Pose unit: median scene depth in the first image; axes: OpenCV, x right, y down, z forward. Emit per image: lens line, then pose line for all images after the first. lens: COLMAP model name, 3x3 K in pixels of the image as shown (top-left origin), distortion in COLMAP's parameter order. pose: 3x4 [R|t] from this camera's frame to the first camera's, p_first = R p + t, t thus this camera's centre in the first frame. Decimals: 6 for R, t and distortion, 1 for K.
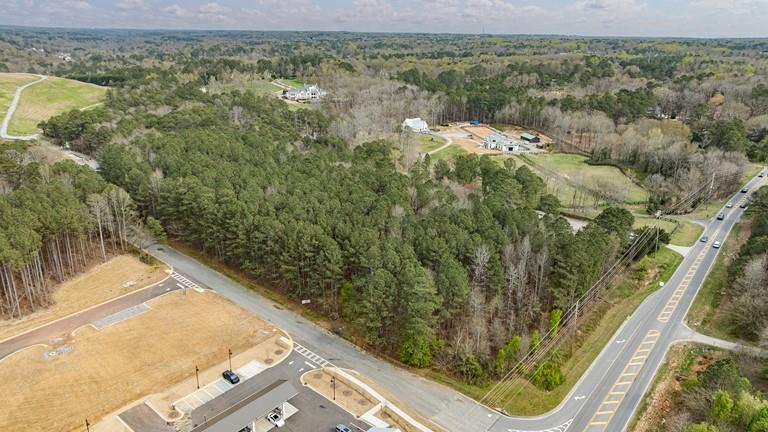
lens RADIAL K [[559.3, 0, 384.2], [0, 559.3, 217.7], [0, 0, 1]] dist [-0.037519, 0.054197]
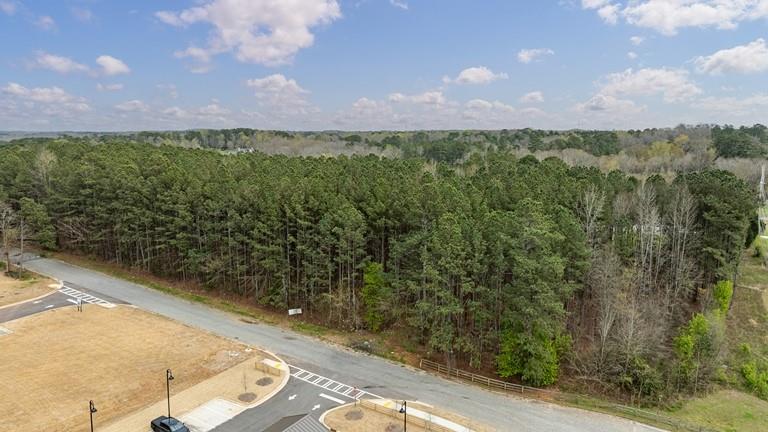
lens RADIAL K [[559.3, 0, 381.4], [0, 559.3, 213.7], [0, 0, 1]] dist [-0.037519, 0.054197]
pose [[0.991173, -0.031875, 0.128685, -0.132713], [0.054986, 0.982081, -0.180262, 0.173745], [-0.120633, 0.185746, 0.975165, 0.423479]]
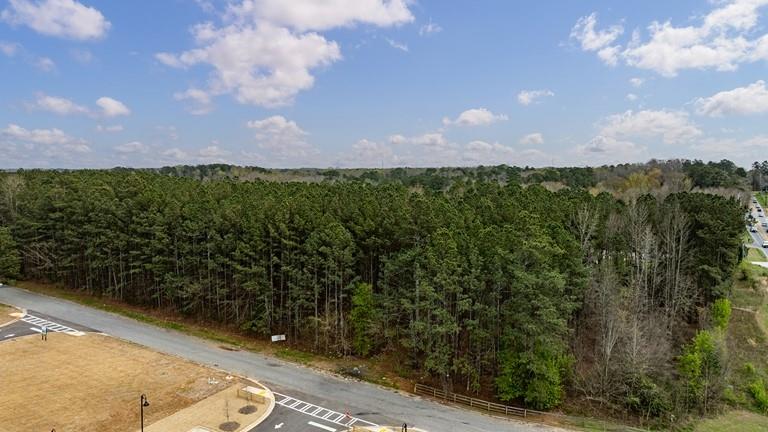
lens RADIAL K [[559.3, 0, 382.4], [0, 559.3, 212.7], [0, 0, 1]] dist [-0.037519, 0.054197]
pose [[0.984365, -0.024730, 0.174396, -0.143252], [0.067854, 0.966922, -0.245883, 0.188300], [-0.162547, 0.253872, 0.953482, 0.452095]]
